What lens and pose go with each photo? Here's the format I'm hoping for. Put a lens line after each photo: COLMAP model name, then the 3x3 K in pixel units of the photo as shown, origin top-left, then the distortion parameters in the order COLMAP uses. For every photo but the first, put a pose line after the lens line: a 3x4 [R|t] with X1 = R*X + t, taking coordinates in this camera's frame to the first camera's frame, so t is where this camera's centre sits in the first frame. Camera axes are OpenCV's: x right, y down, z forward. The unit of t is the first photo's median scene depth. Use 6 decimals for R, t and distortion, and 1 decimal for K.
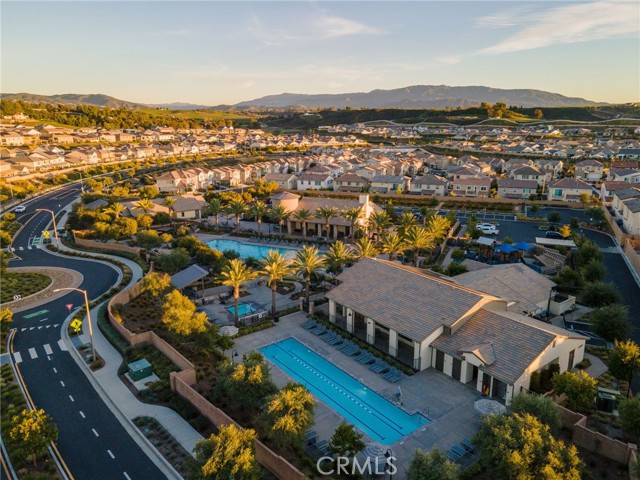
lens RADIAL K [[465.3, 0, 320.0], [0, 465.3, 240.0], [0, 0, 1]] dist [0.033821, 0.006945]
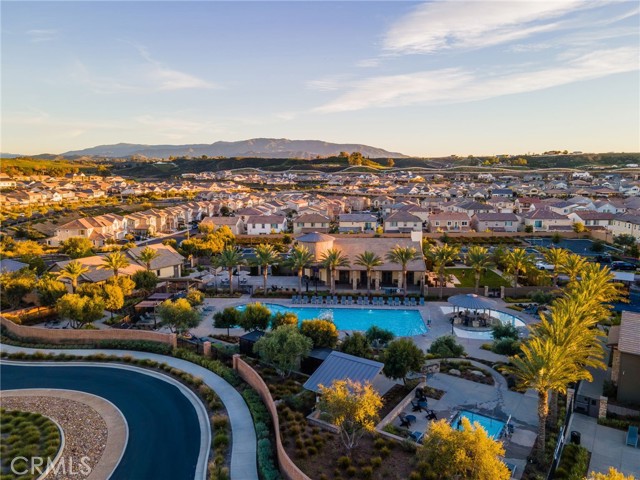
lens RADIAL K [[465.3, 0, 320.0], [0, 465.3, 240.0], [0, 0, 1]] dist [0.033821, 0.006945]
pose [[0.947124, -0.050462, 0.316875, -0.090646], [0.083373, 0.992339, -0.091170, -0.006542], [-0.309847, 0.112768, 0.944075, 0.087025]]
